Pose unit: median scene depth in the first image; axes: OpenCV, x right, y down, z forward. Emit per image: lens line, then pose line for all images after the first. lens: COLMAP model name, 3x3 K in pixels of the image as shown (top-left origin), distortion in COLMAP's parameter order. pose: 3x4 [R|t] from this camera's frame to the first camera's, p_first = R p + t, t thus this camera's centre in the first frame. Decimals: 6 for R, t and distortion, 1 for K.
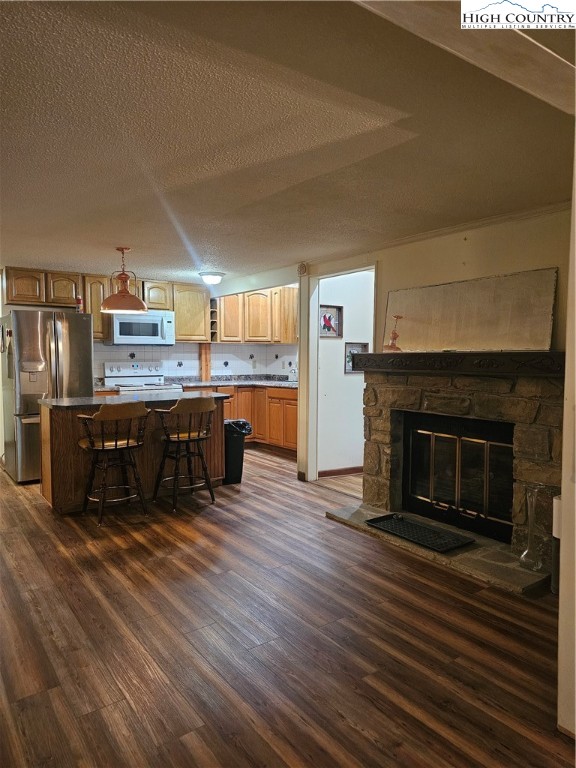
lens RADIAL K [[516.6, 0, 293.0], [0, 516.6, 386.7], [0, 0, 1]] dist [0.048375, -0.008931]
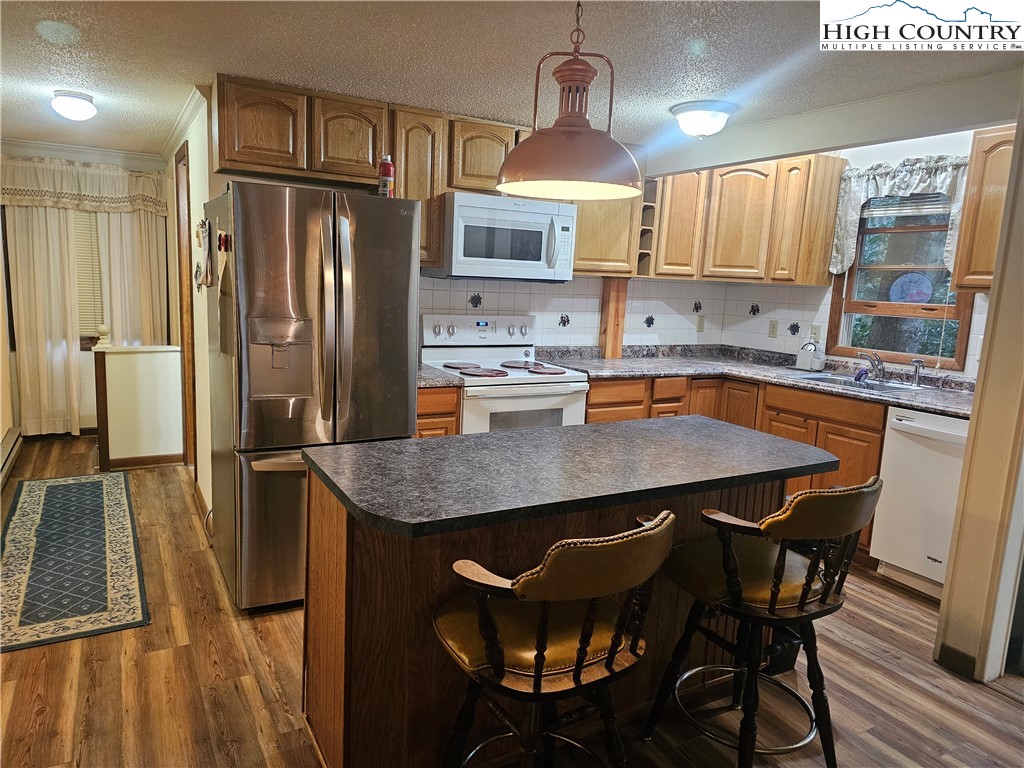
lens RADIAL K [[688.8, 0, 504.7], [0, 688.8, 382.5], [0, 0, 1]] dist [0.048375, -0.008931]
pose [[0.992013, 0.060705, -0.110569, -0.211339], [-0.050733, 0.994569, 0.090876, -0.044075], [0.115485, -0.084541, 0.989705, 0.391451]]
